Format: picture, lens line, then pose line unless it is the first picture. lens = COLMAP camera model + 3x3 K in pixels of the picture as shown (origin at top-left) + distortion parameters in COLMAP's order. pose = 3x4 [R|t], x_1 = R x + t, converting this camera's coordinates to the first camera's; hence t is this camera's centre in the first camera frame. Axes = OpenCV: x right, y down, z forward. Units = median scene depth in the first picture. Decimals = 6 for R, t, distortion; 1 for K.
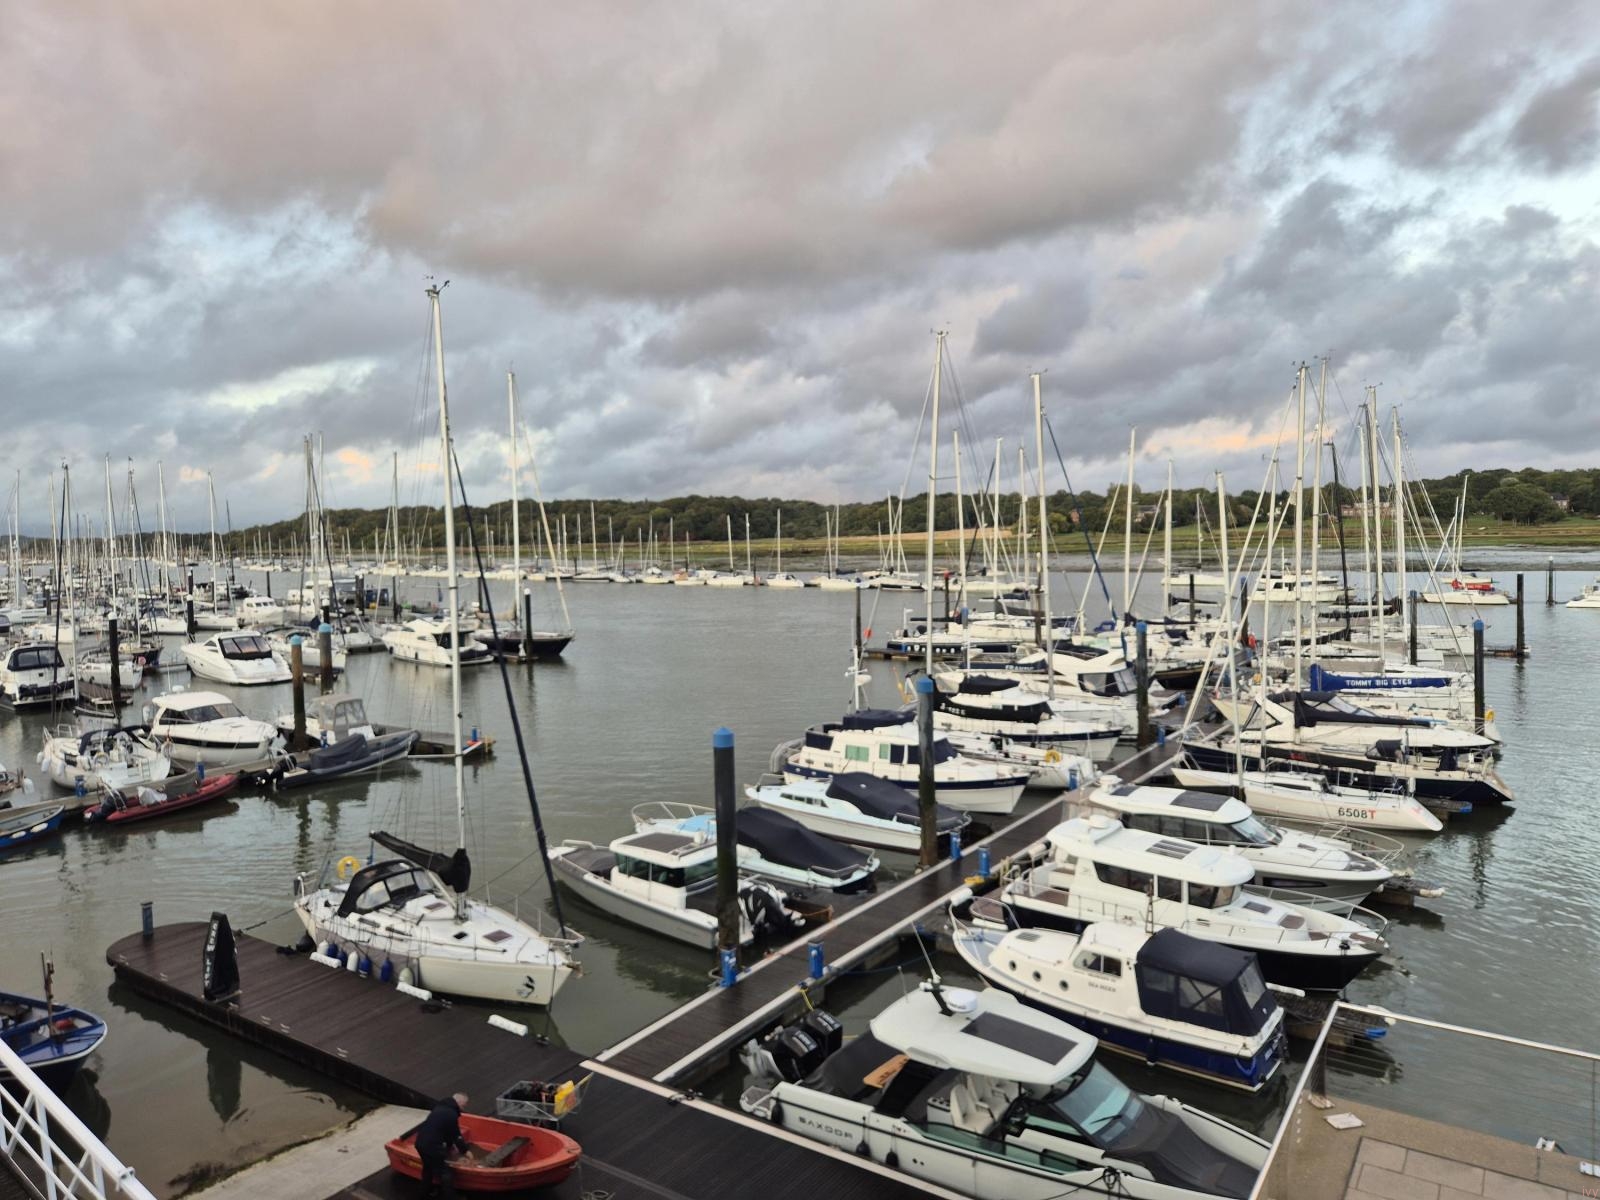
lens RADIAL K [[1055.0, 0, 811.8], [0, 1055.0, 556.4], [0, 0, 1]] dist [0.069988, -0.046902]
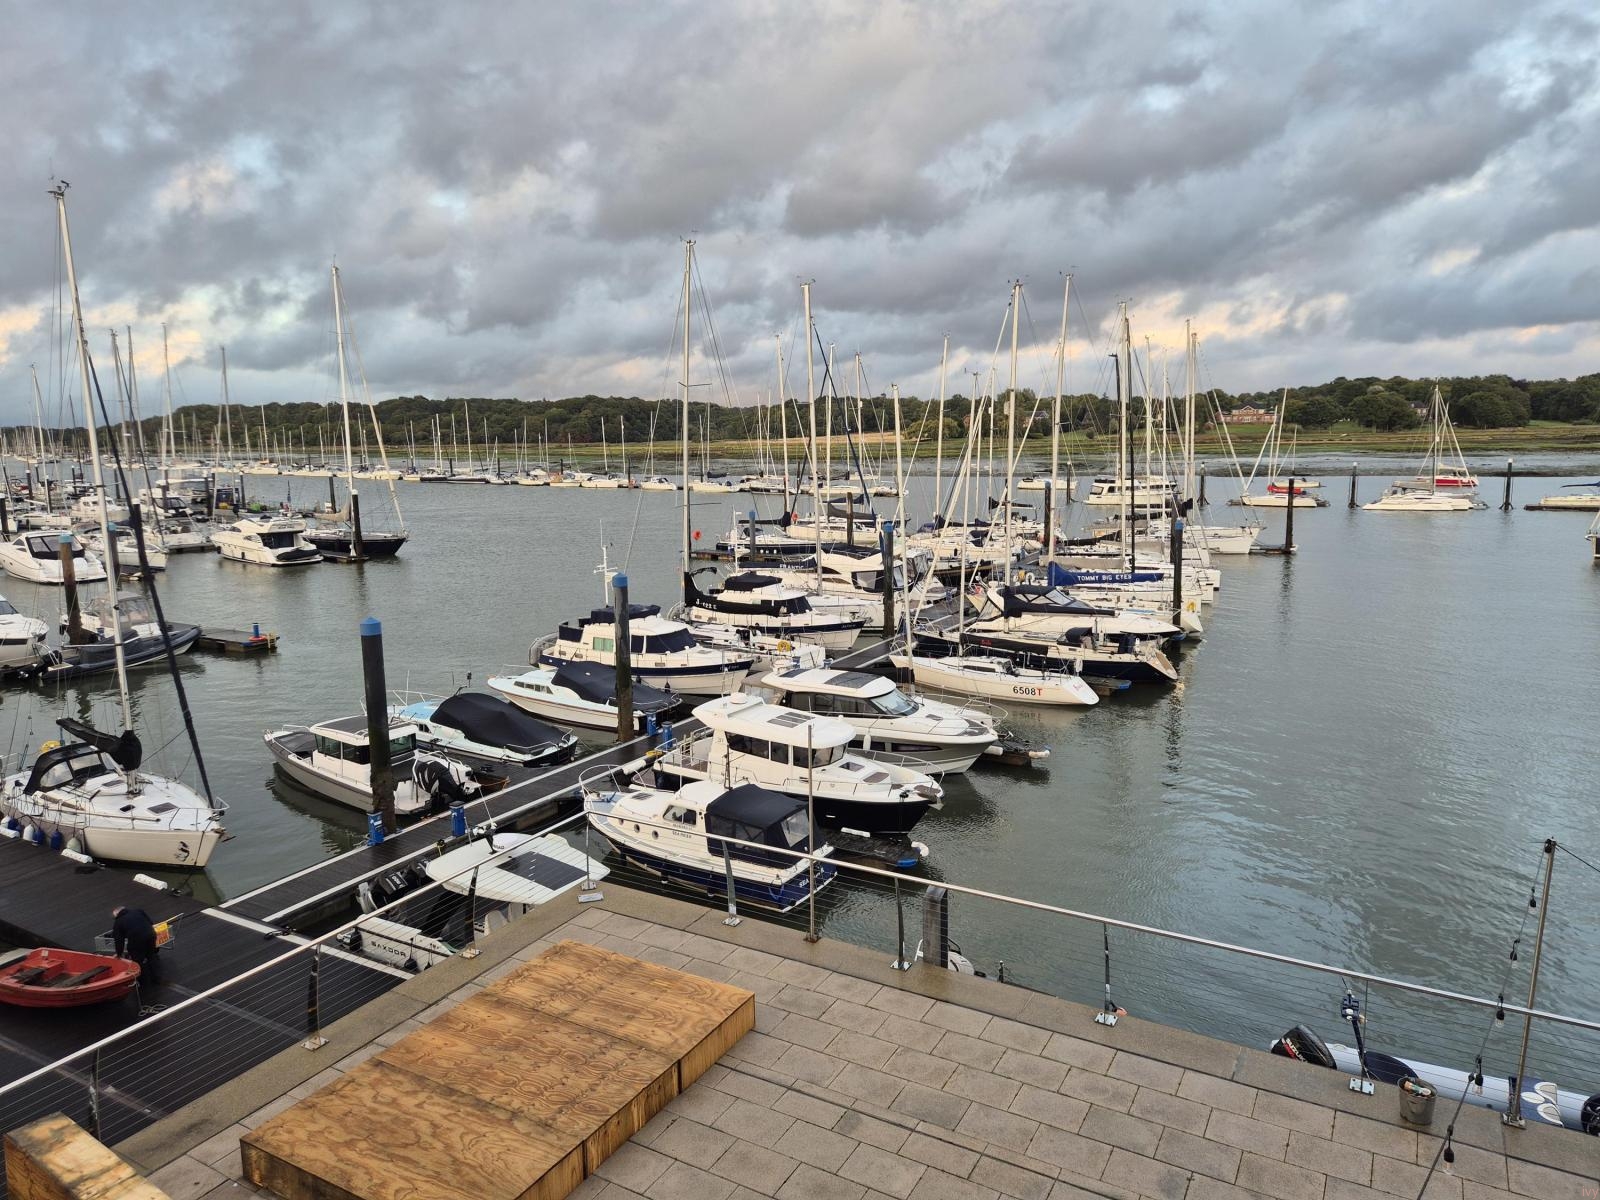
lens RADIAL K [[1055.0, 0, 812.1], [0, 1055.0, 580.2], [0, 0, 1]] dist [0.069988, -0.046902]
pose [[0.997672, -0.002669, 0.068140, 0.190087], [-0.005135, 0.993457, 0.114088, -0.002157], [-0.067999, -0.114172, 0.991131, -0.069422]]
